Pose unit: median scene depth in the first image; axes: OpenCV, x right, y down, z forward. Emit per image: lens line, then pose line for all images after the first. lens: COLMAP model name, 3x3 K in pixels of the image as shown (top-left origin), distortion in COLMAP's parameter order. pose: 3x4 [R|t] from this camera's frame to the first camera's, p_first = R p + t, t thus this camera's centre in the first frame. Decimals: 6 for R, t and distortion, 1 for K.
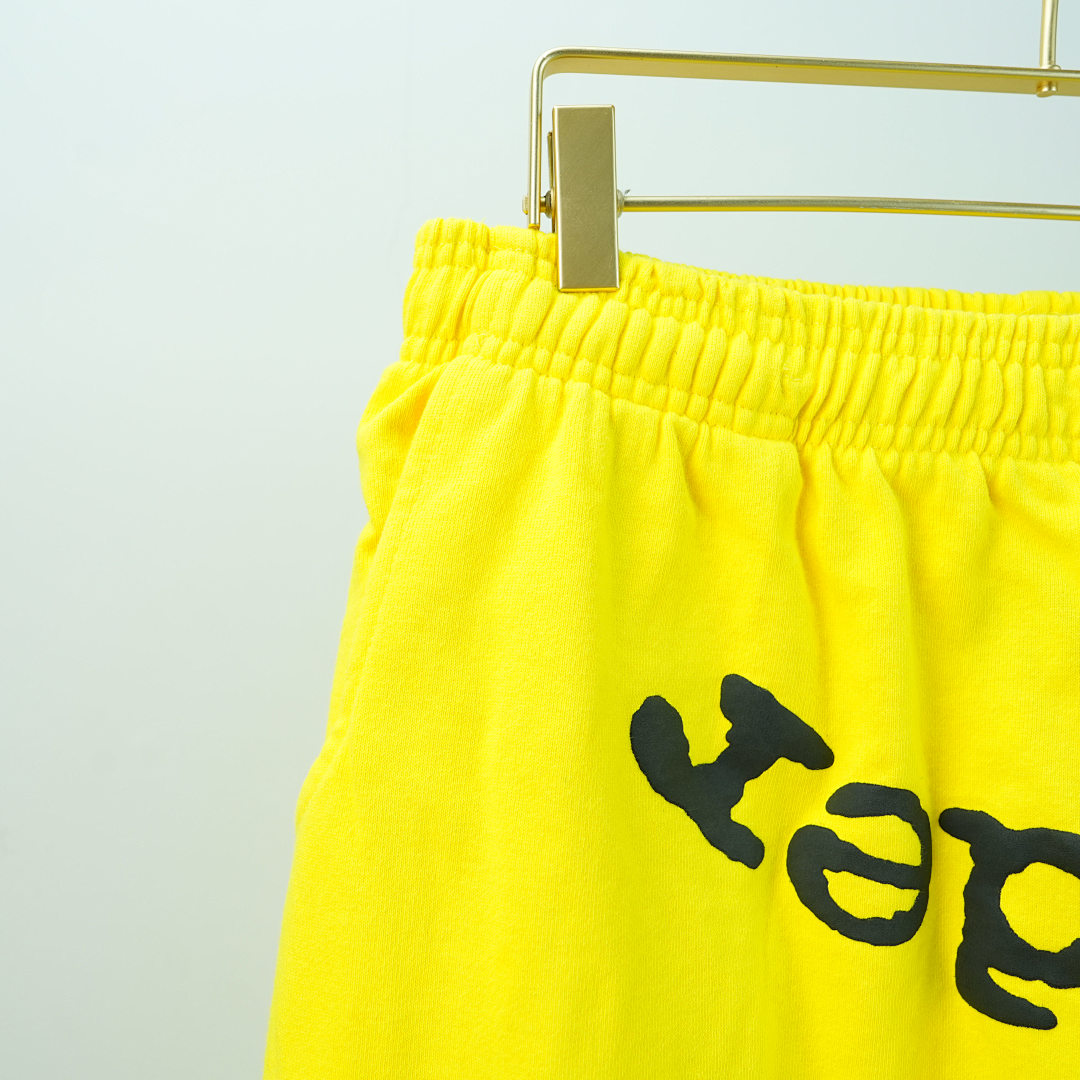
lens RADIAL K [[1097.4, 0, 540.0], [0, 1097.4, 540.0], [0, 0, 1]] dist [-0.015887, 0.021403]
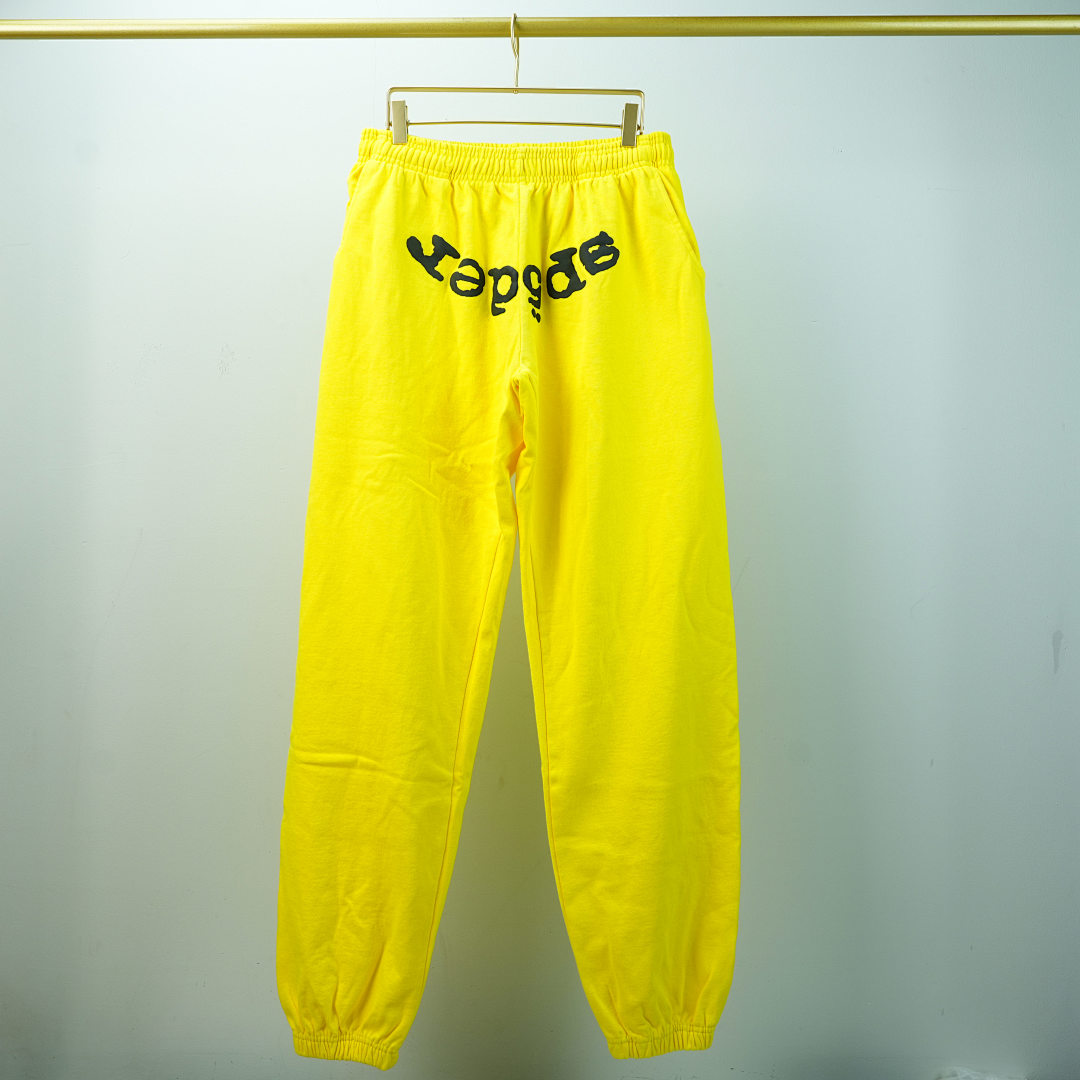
lens RADIAL K [[1097.4, 0, 540.0], [0, 1097.4, 540.0], [0, 0, 1]] dist [-0.015887, 0.021403]
pose [[0.996784, 0.002146, -0.080112, 0.924654], [0.000064, 0.999620, 0.027574, 1.185990], [0.080140, -0.027490, 0.996404, -3.219612]]
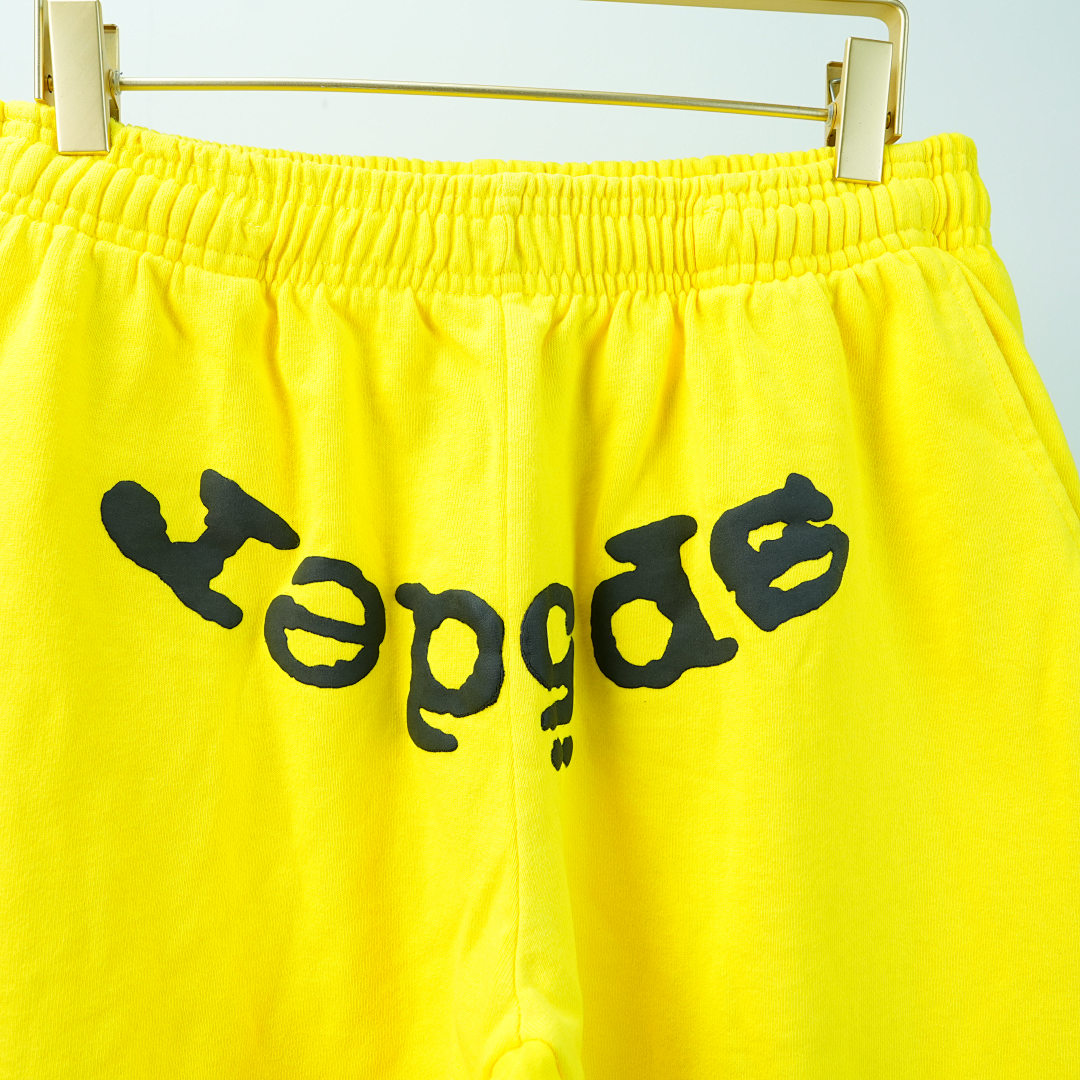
lens RADIAL K [[1097.4, 0, 540.0], [0, 1097.4, 540.0], [0, 0, 1]] dist [-0.015887, 0.021403]
pose [[0.999989, -0.003296, 0.003243, 0.542812], [0.003240, 0.999848, 0.017132, 0.182122], [-0.003299, -0.017121, 0.999848, -0.225840]]
